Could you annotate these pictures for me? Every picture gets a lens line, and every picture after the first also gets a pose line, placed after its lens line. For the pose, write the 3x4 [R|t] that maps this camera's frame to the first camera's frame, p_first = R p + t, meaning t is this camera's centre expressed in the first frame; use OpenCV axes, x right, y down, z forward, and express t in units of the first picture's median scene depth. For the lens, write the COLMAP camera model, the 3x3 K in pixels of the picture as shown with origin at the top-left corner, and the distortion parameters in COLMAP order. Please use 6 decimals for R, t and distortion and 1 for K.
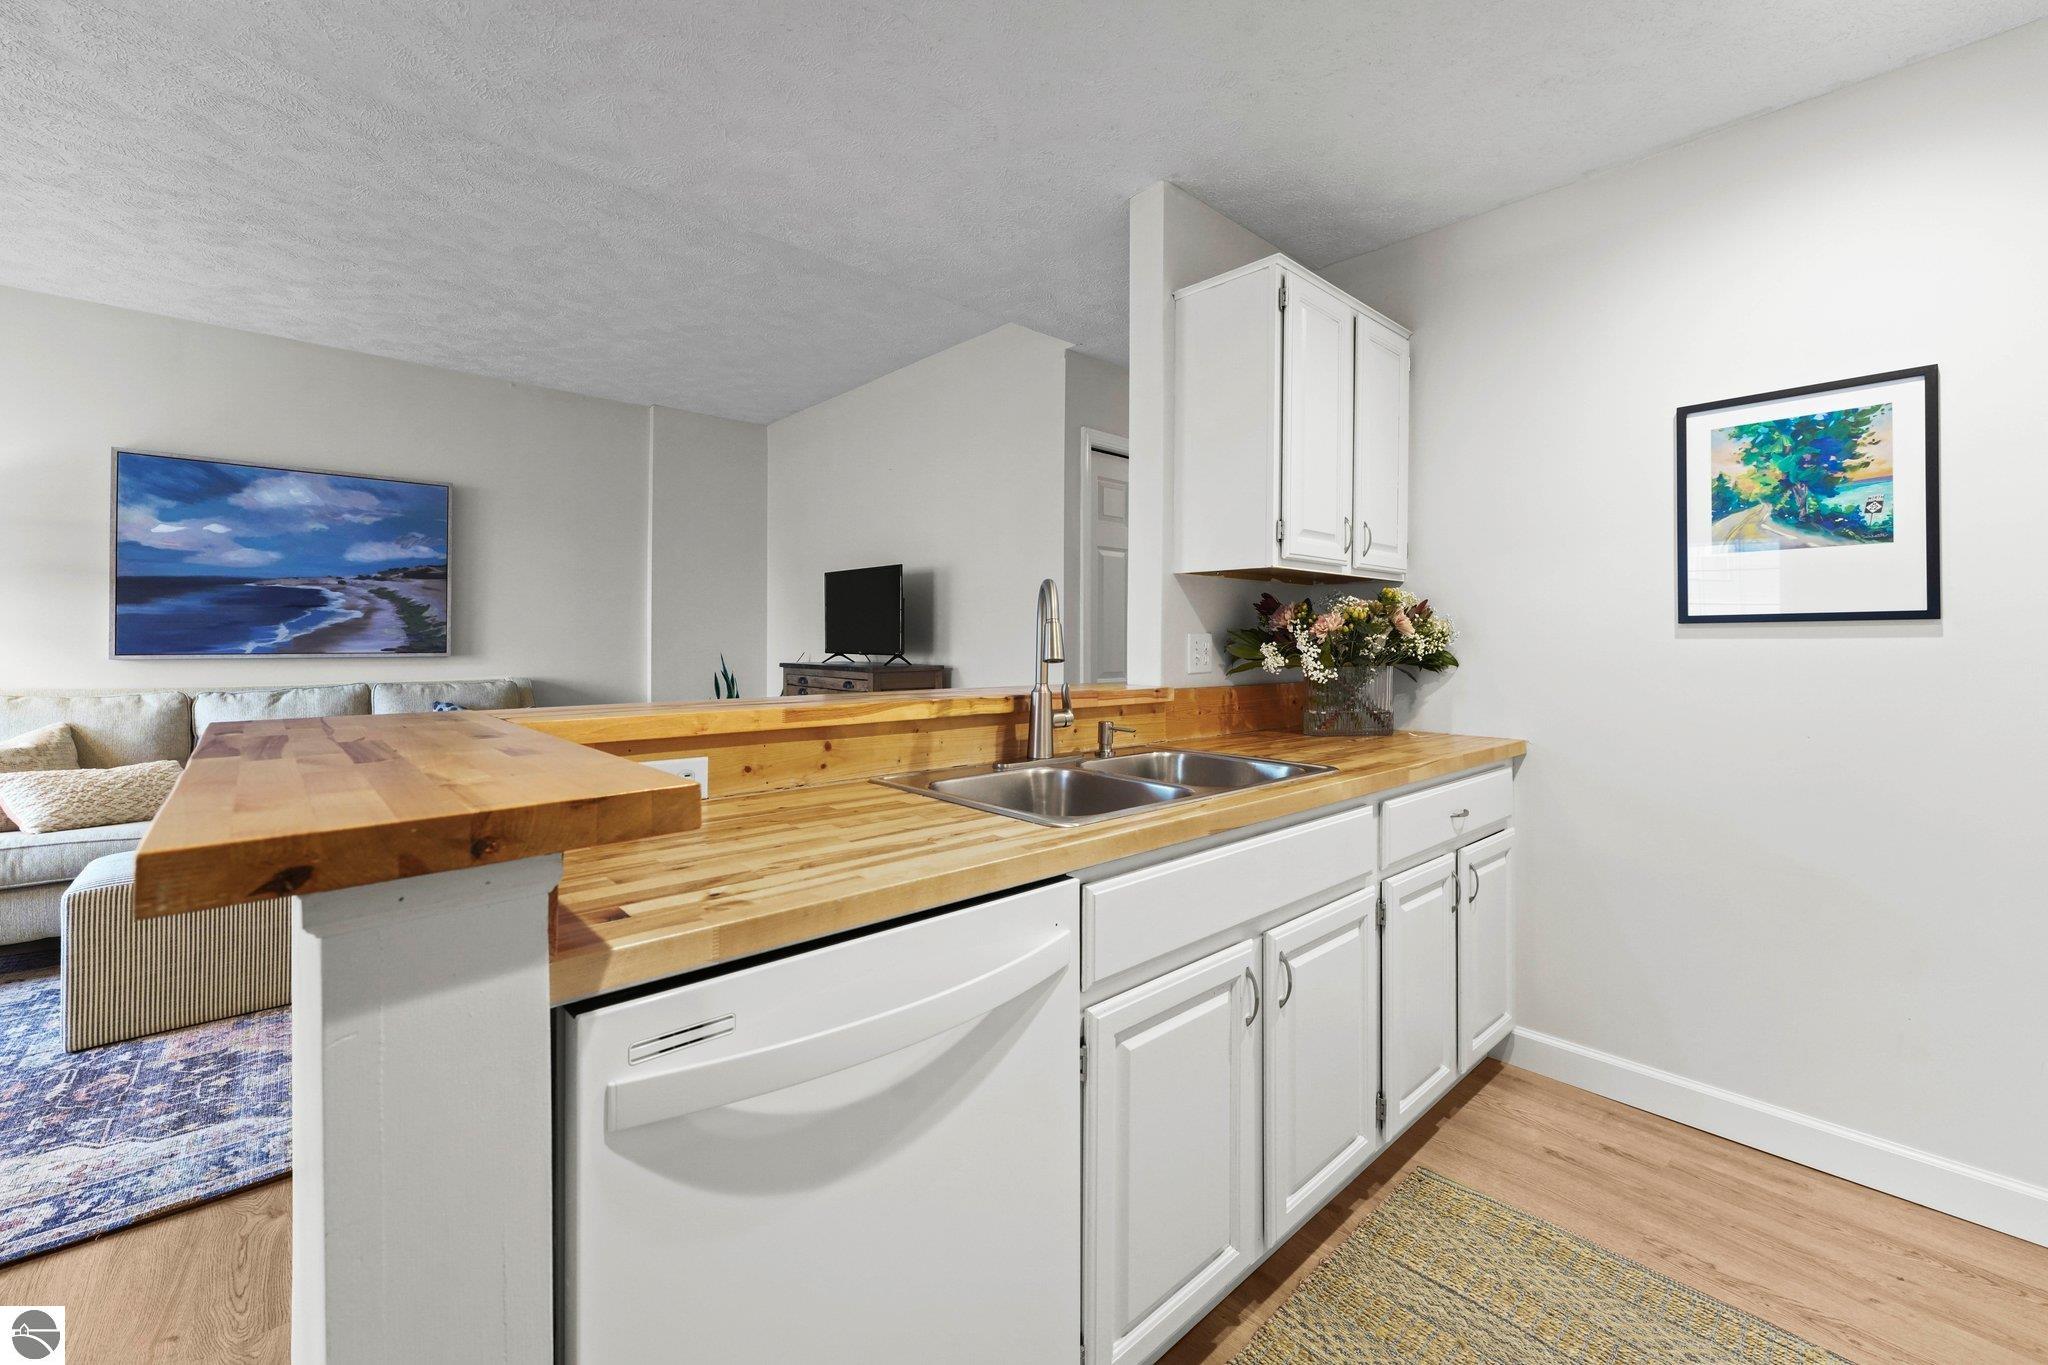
lens RADIAL K [[831.1, 0, 1023.4], [0, 831.1, 638.7], [0, 0, 1]] dist [0.007281, -0.001504]
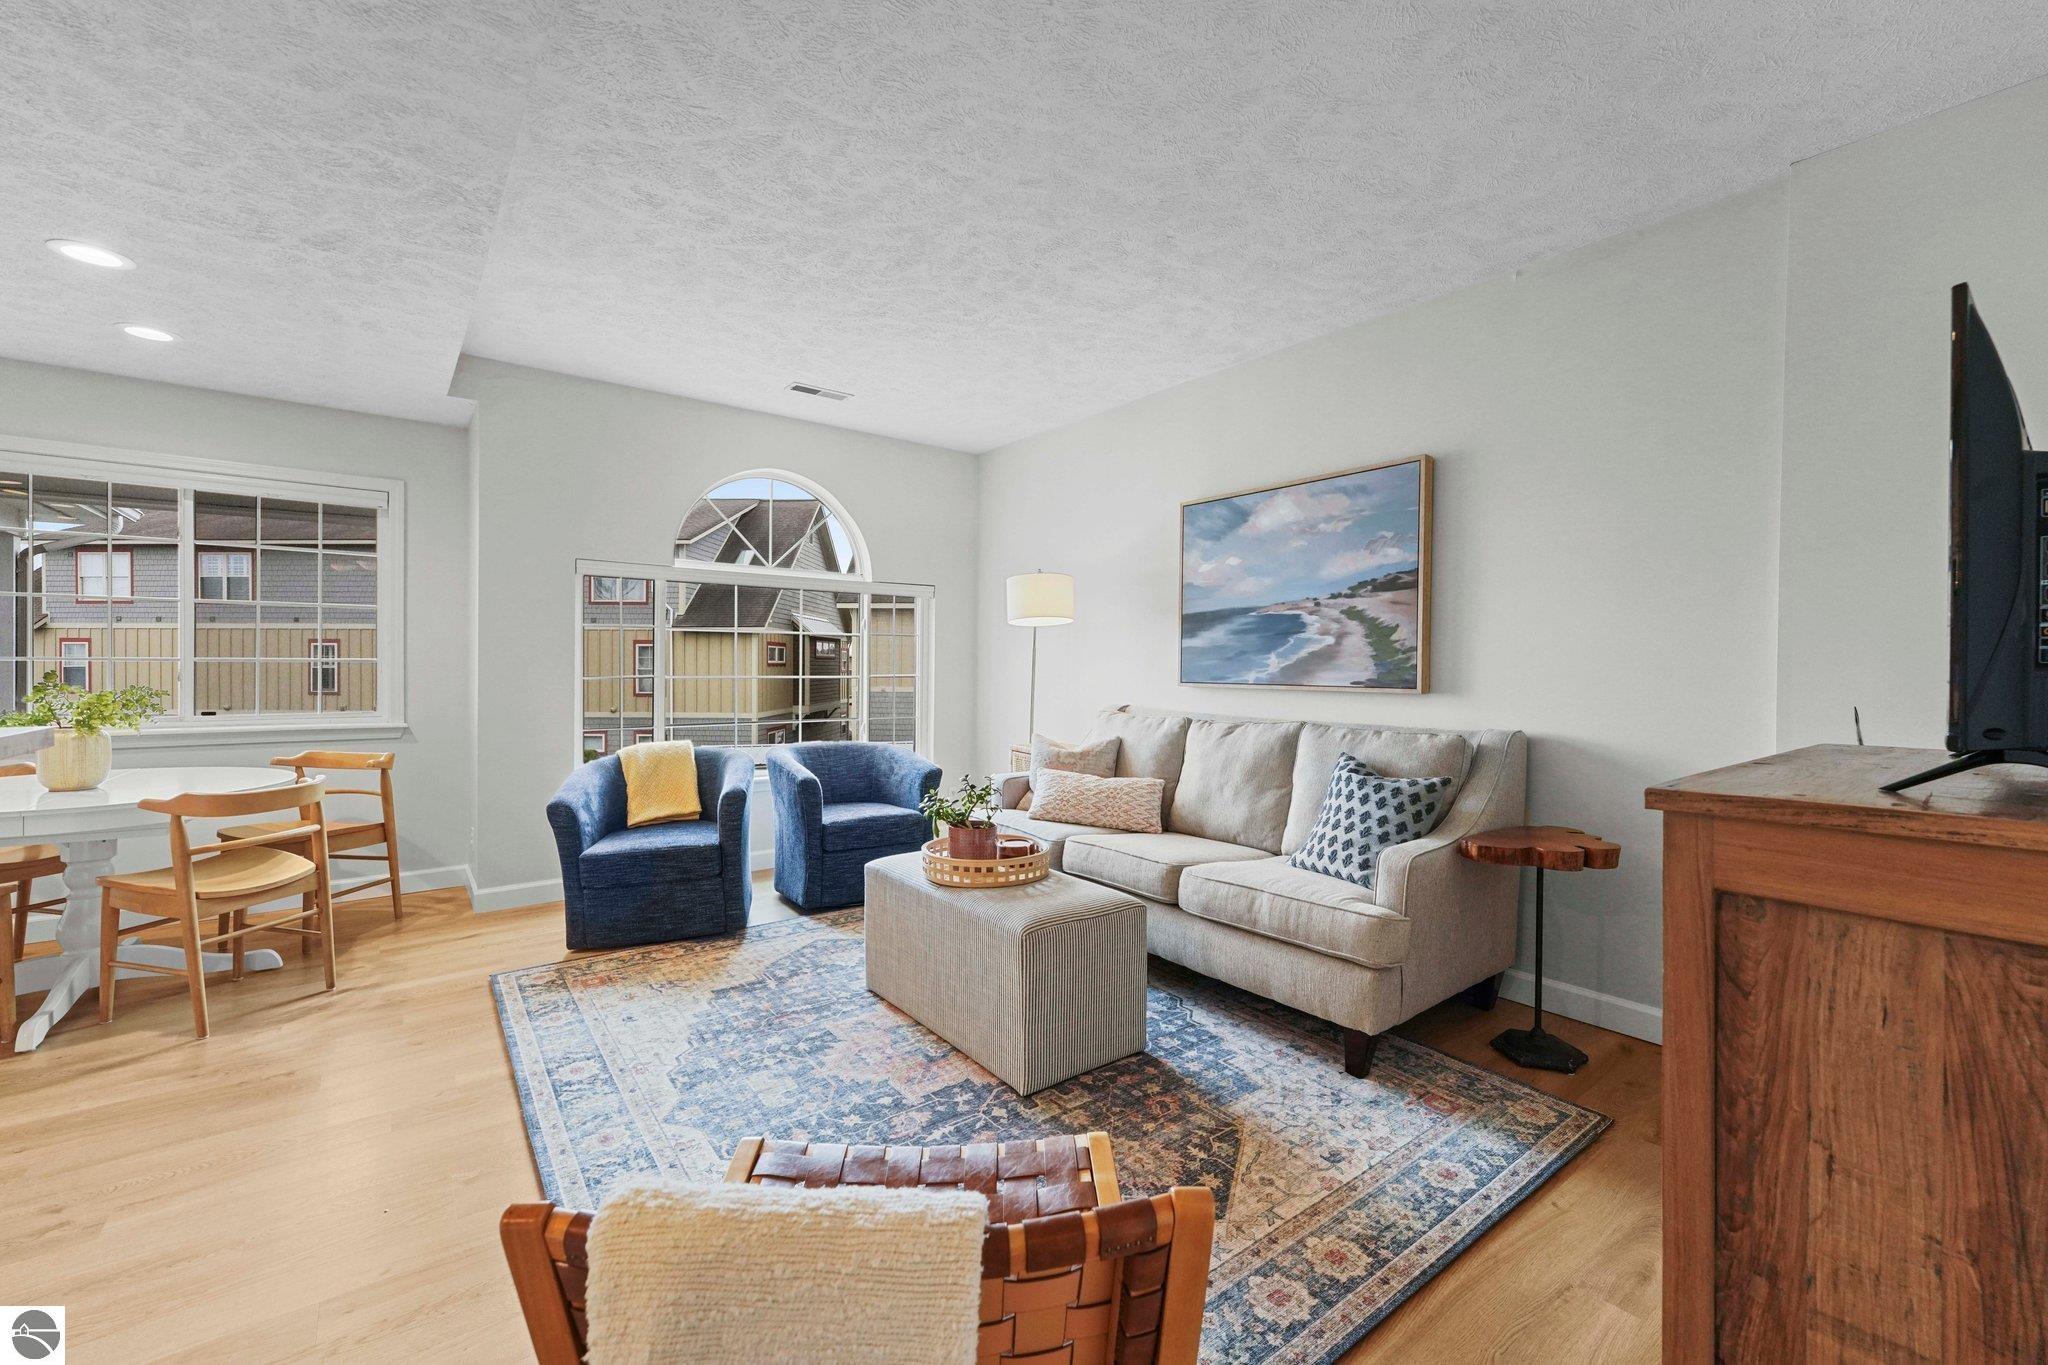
lens RADIAL K [[831.1, 0, 1016.1], [0, 831.1, 670.7], [0, 0, 1]] dist [0.007281, -0.001504]
pose [[-0.081675, 0.002289, -0.996656, 0.106718], [-0.005958, 0.999978, 0.002785, 0.001559], [0.996641, 0.006166, -0.081660, 1.247273]]
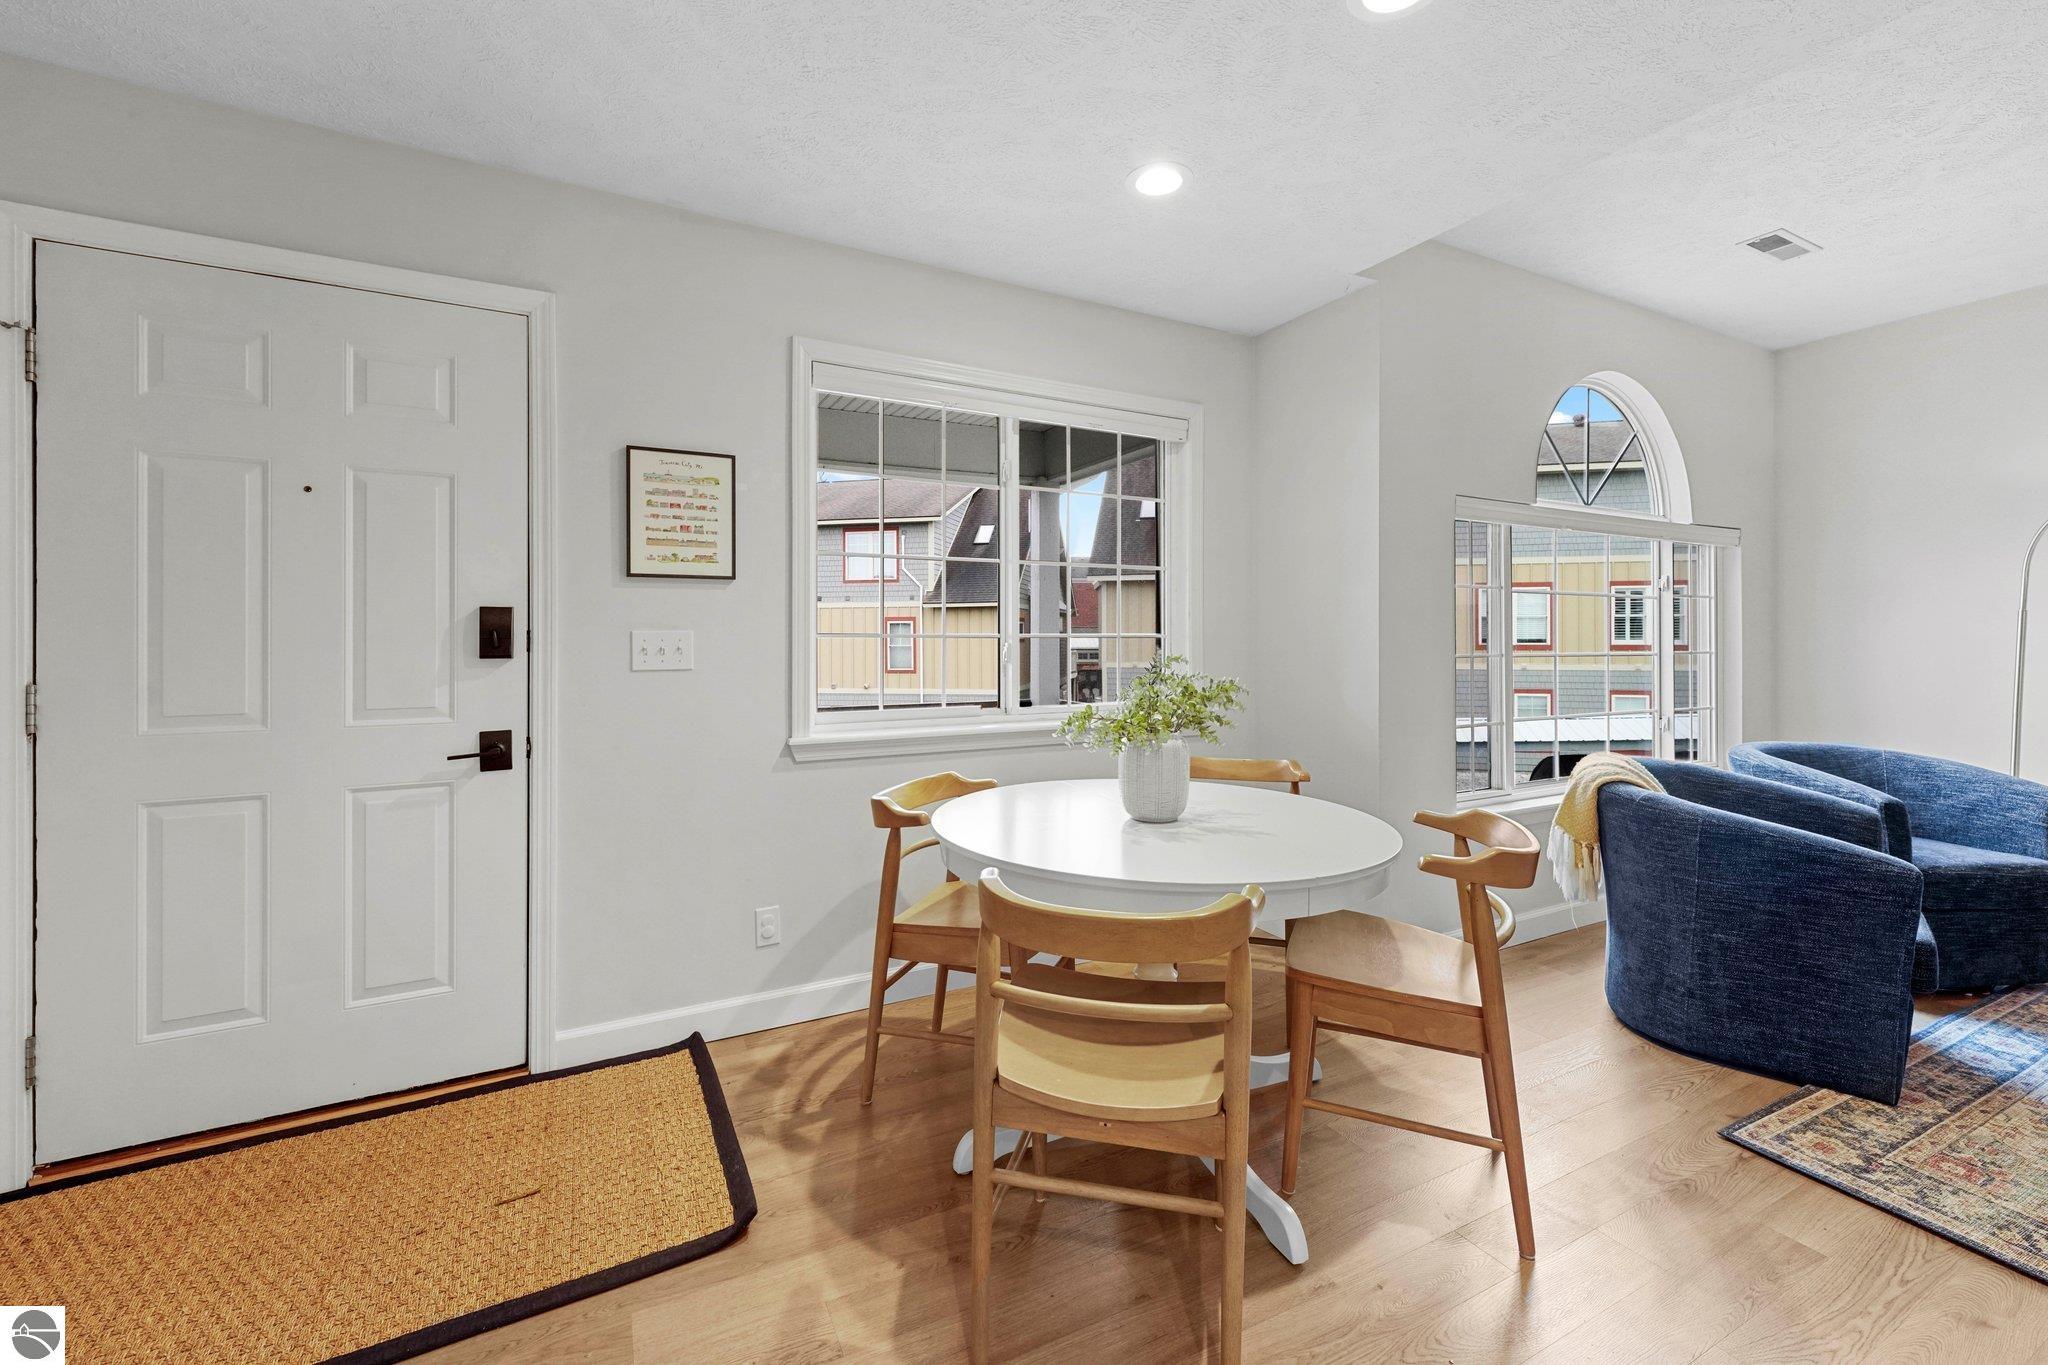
lens RADIAL K [[831.1, 0, 1038.2], [0, 831.1, 636.9], [0, 0, 1]] dist [0.007281, -0.001504]
pose [[-0.250135, -0.004595, -0.968200, -0.148472], [0.002265, 0.999983, -0.005331, 0.000829], [0.968208, -0.003526, -0.250121, -0.065813]]
